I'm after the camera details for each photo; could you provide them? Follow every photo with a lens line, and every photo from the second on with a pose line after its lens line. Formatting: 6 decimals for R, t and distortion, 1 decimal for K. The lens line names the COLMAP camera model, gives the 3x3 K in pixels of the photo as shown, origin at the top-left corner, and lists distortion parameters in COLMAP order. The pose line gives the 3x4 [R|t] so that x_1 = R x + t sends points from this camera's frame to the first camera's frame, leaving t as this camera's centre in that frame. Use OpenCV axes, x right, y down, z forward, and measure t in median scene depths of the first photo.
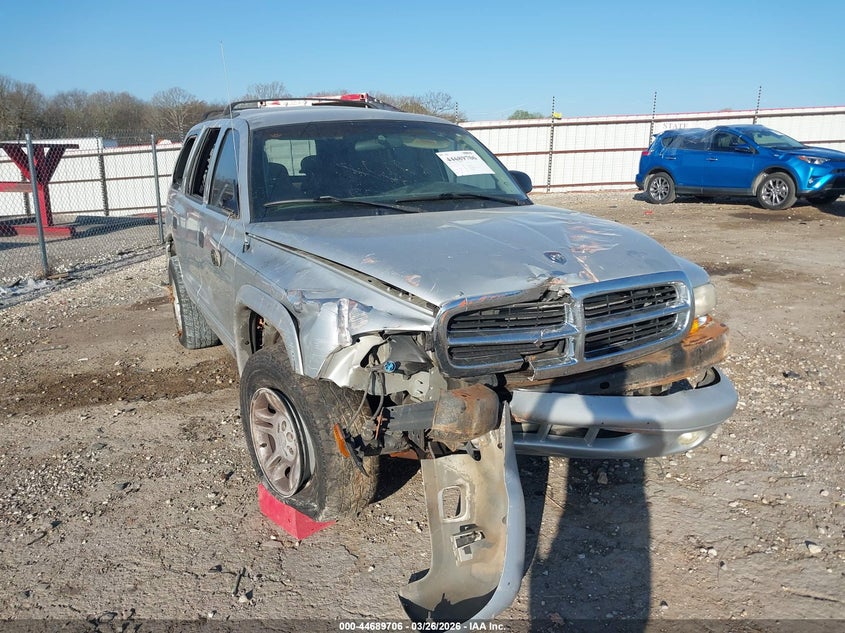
lens RADIAL K [[675.8, 0, 420.5], [0, 675.8, 320.1], [0, 0, 1]] dist [-0.055823, 0.000830]
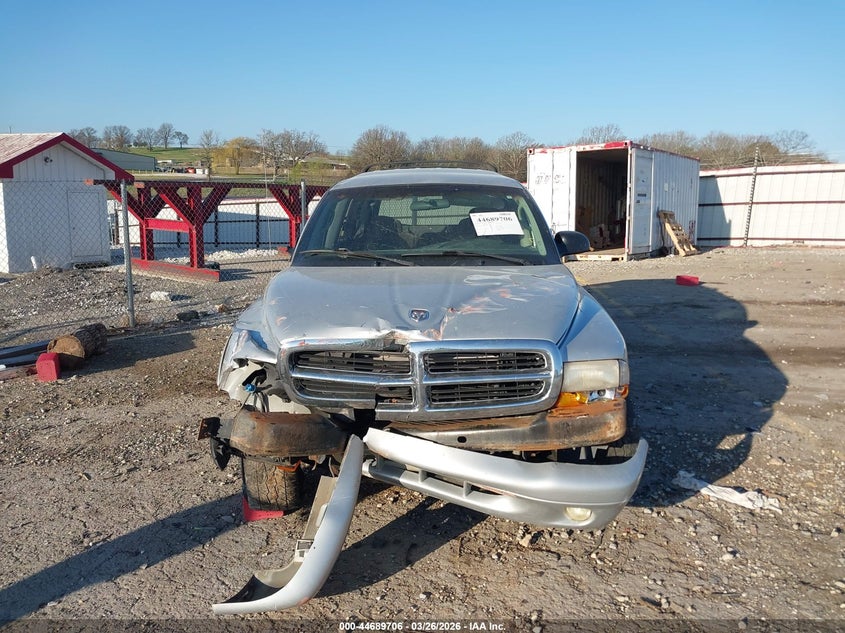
lens RADIAL K [[628.6, 0, 424.3], [0, 628.6, 315.1], [0, 0, 1]] dist [-0.002000, -0.006161]
pose [[0.889979, 0.096164, -0.445747, 0.215053], [-0.118904, 0.992633, -0.023257, -0.021976], [0.440227, 0.073700, 0.894857, 0.028712]]
